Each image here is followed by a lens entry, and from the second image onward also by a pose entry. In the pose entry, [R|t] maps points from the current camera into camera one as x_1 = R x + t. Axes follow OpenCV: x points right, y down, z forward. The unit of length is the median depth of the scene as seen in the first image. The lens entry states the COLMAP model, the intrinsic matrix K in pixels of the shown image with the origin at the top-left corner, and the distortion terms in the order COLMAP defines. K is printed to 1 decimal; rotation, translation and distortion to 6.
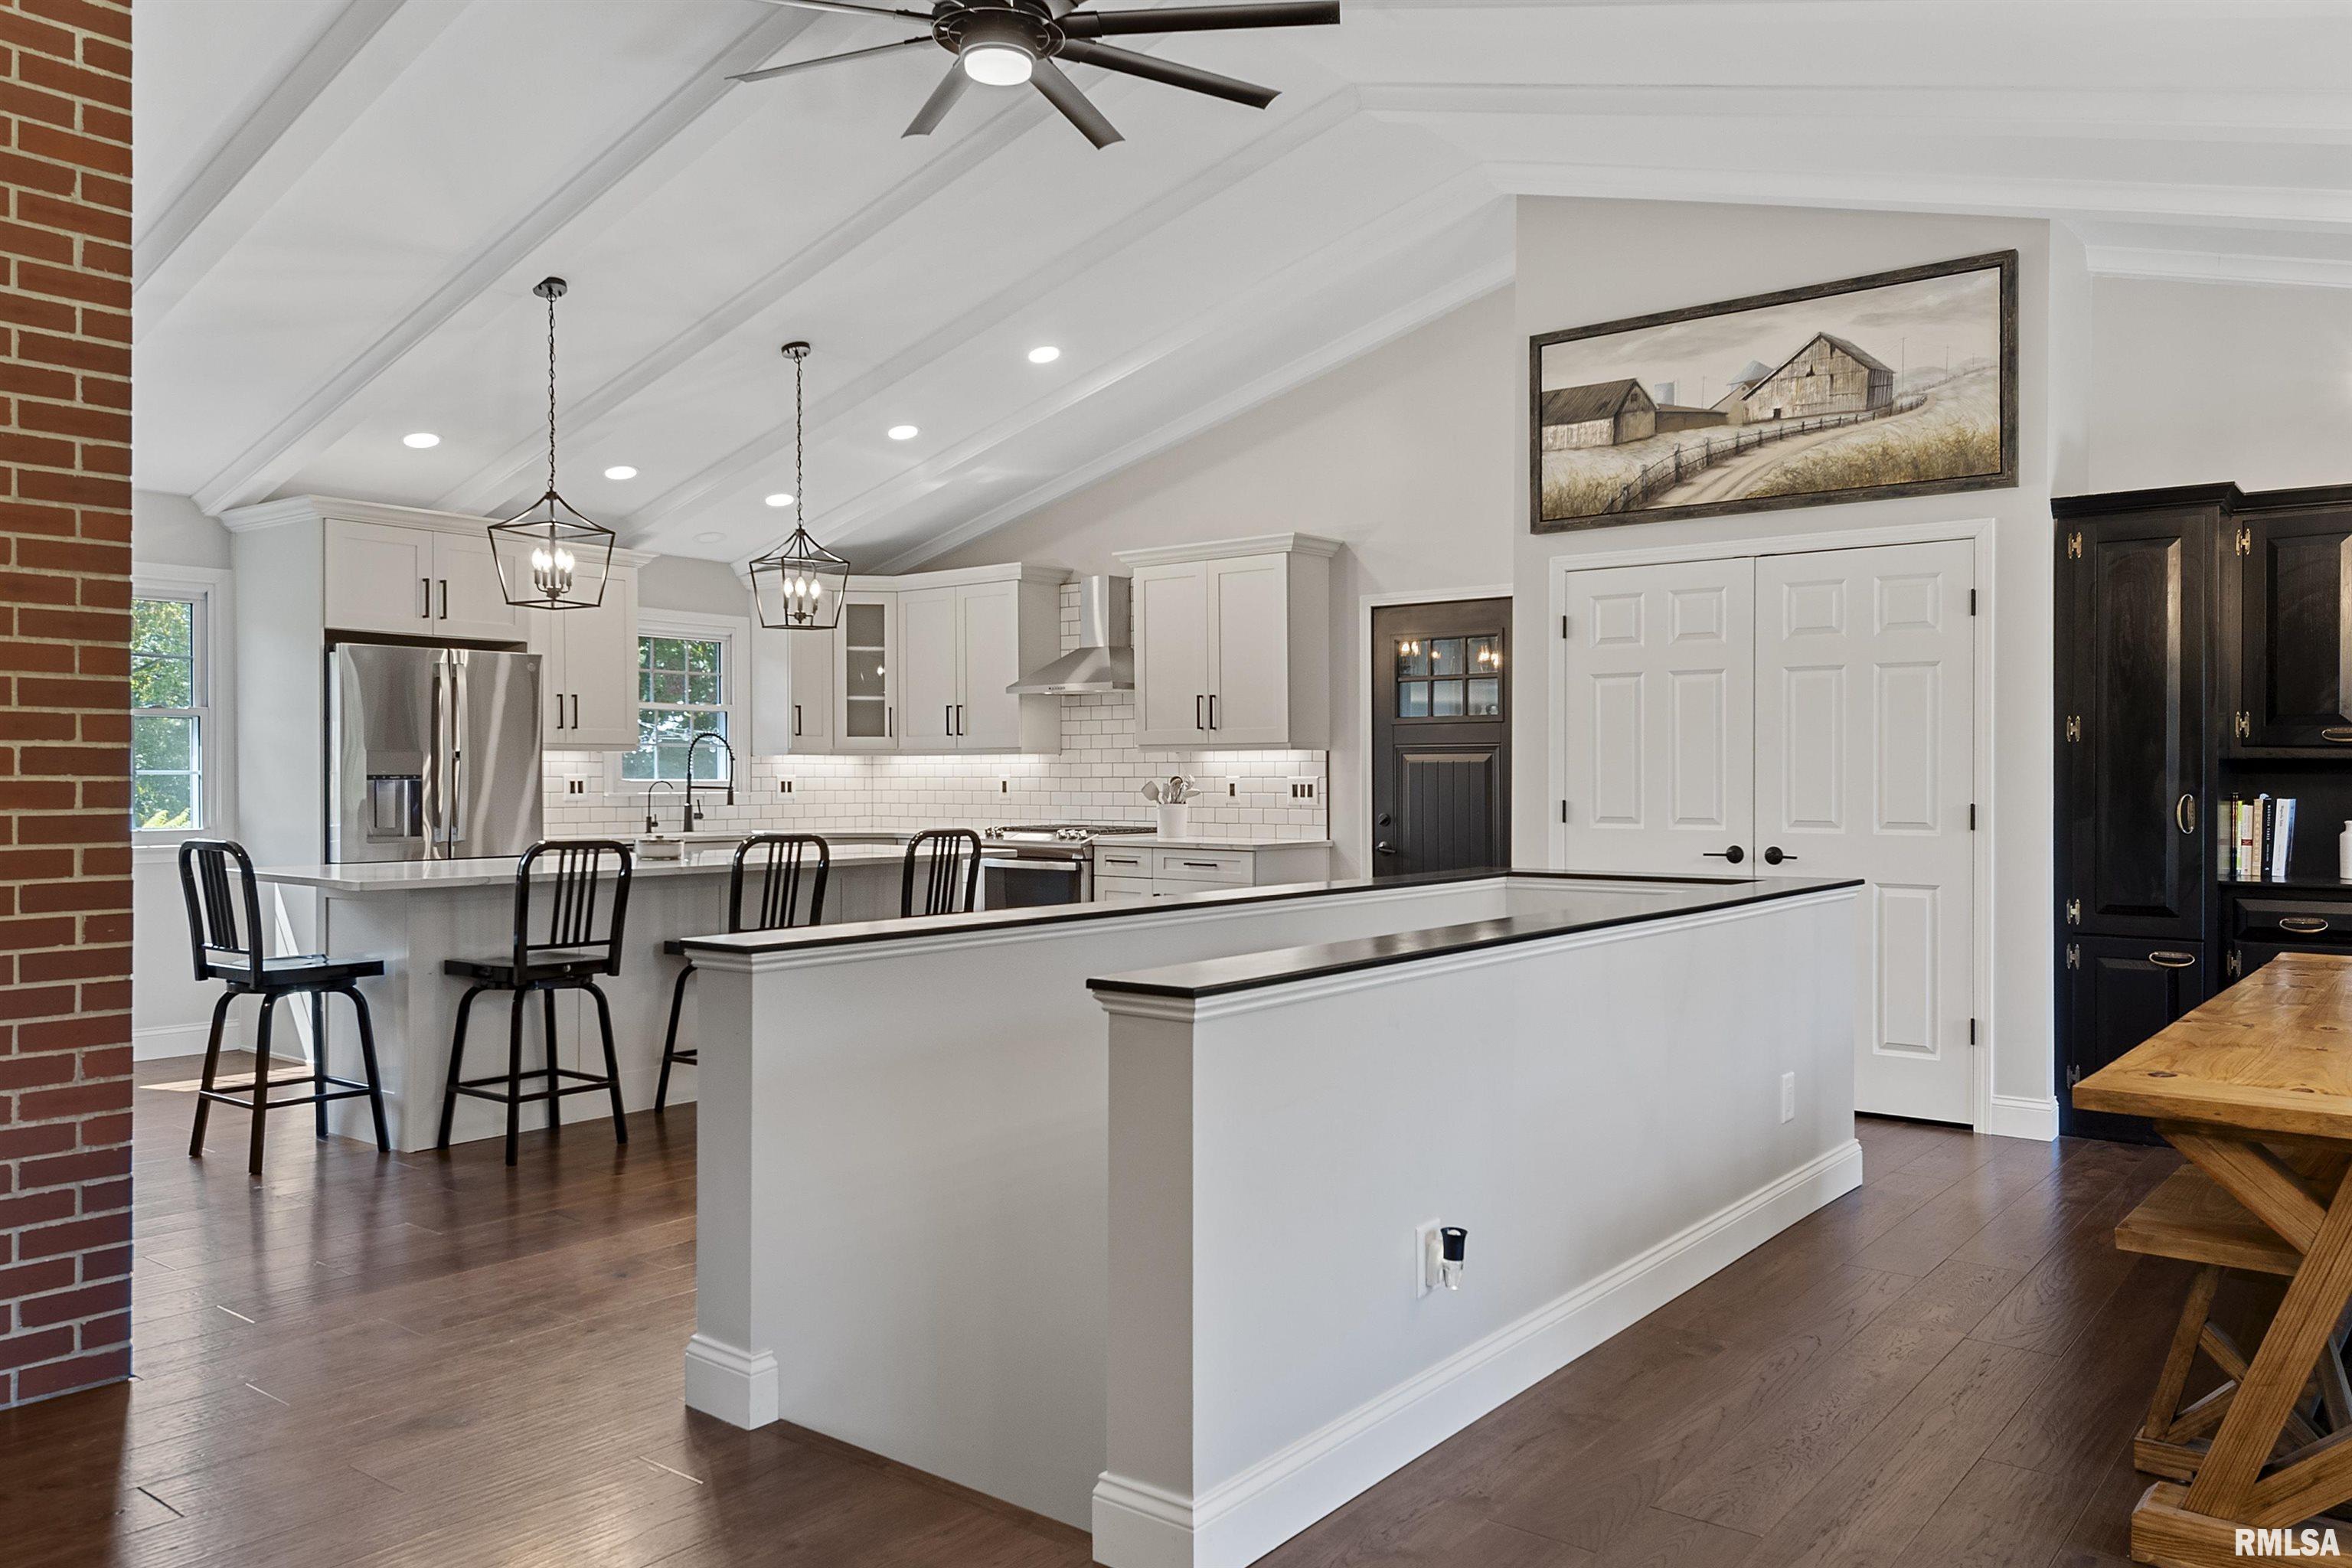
lens RADIAL K [[1685.1, 0, 1192.2], [0, 1685.1, 788.8], [0, 0, 1]] dist [0.042433, -0.040327]
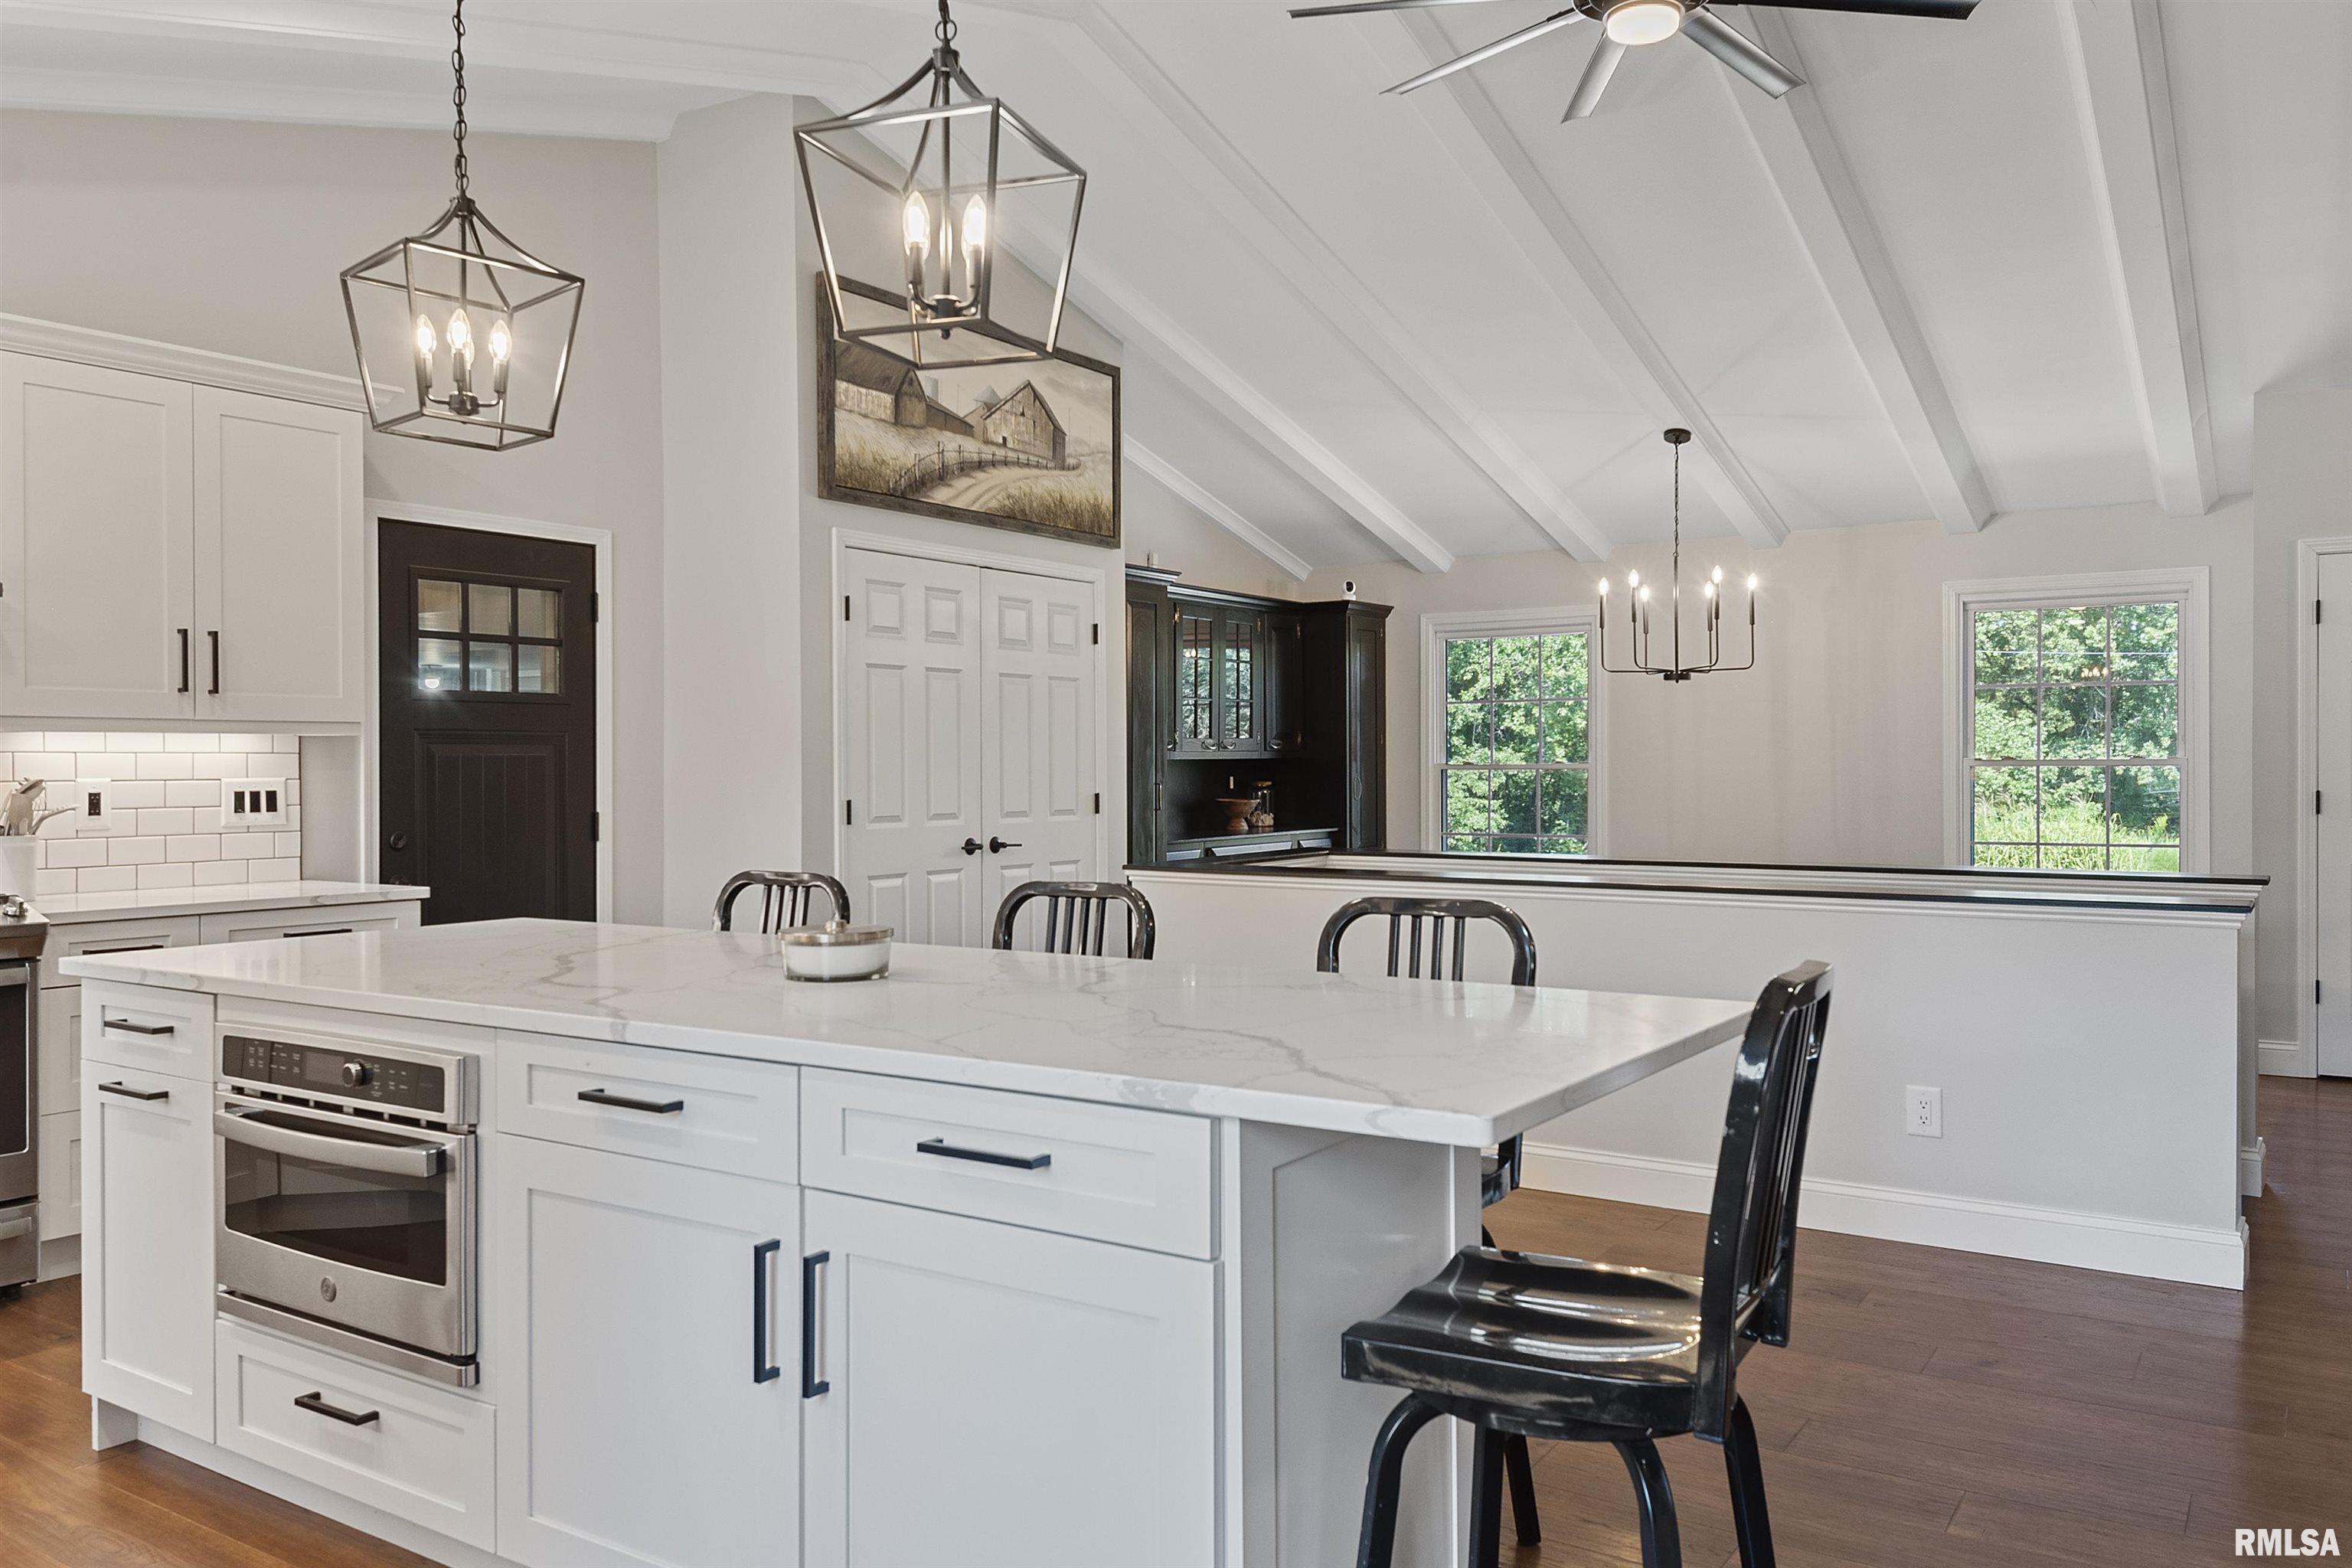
lens RADIAL K [[1739.0, 0, 1197.3], [0, 1739.0, 787.4], [0, 0, 1]] dist [0.048711, -0.000645]
pose [[-0.081719, -0.008434, 0.996620, -0.755327], [0.015195, 0.999837, 0.009707, -0.006345], [-0.996540, 0.015937, -0.081578, 0.929038]]
